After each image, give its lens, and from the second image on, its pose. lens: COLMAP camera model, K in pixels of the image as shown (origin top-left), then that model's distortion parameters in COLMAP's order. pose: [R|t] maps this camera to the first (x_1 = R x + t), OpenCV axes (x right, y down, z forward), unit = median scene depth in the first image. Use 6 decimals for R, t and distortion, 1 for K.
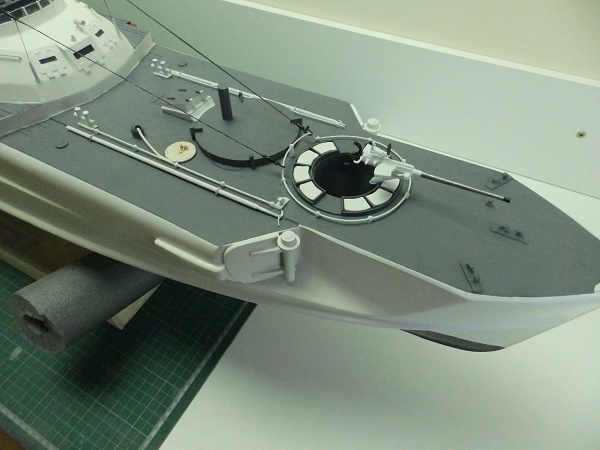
lens RADIAL K [[408.9, 0, 300.0], [0, 408.9, 225.0], [0, 0, 1]] dist [0.006268, 0.003478]
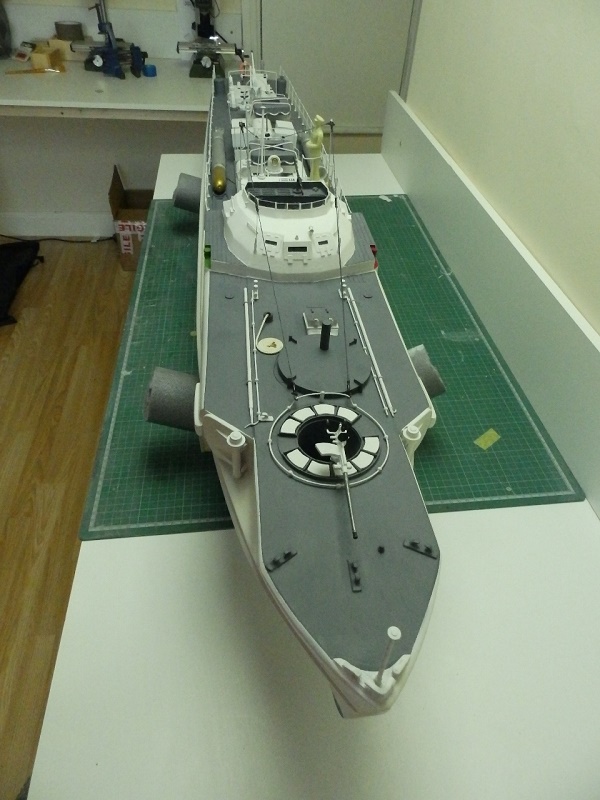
lens RADIAL K [[545.2, 0, 300.0], [0, 545.2, 400.0], [0, 0, 1]] dist [0.006268, 0.003478]
pose [[0.569292, 0.575582, -0.587036, 0.848148], [-0.655946, 0.748454, 0.097730, -0.292595], [0.495621, 0.329427, 0.803640, -0.209889]]
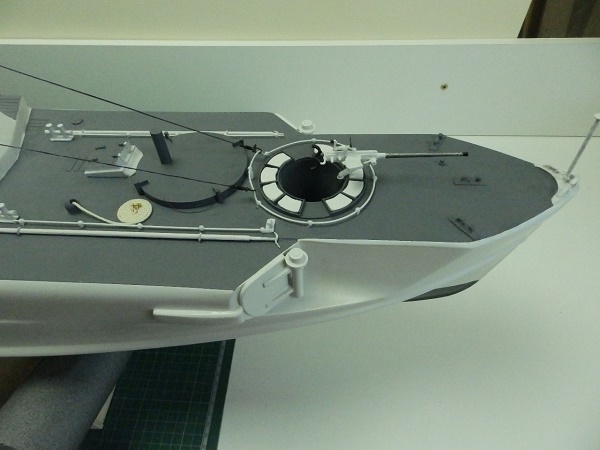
lens RADIAL K [[408.9, 0, 300.0], [0, 408.9, 225.0], [0, 0, 1]] dist [0.006268, 0.003478]
pose [[0.902854, -0.339215, 0.264175, -0.225560], [0.343335, 0.938671, 0.031907, -0.057911], [-0.258796, 0.061893, 0.963947, 0.031956]]
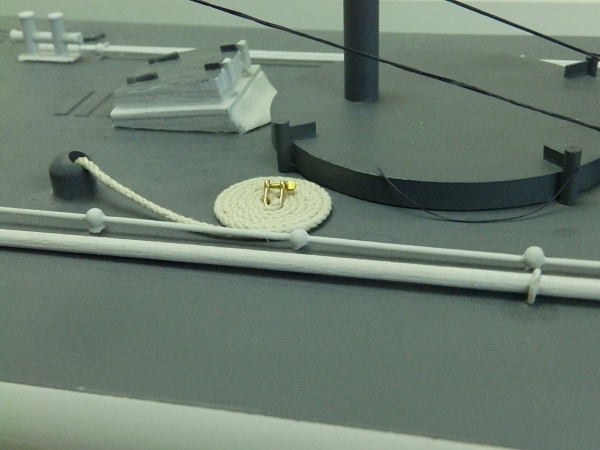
lens RADIAL K [[879.7, 0, 300.0], [0, 879.7, 225.0], [0, 0, 1]] dist [0.026851, -0.009602]
pose [[0.960102, -0.174026, 0.218903, -0.428686], [0.236728, 0.922491, -0.304909, 0.009793], [-0.148874, 0.344565, 0.926883, 0.508250]]
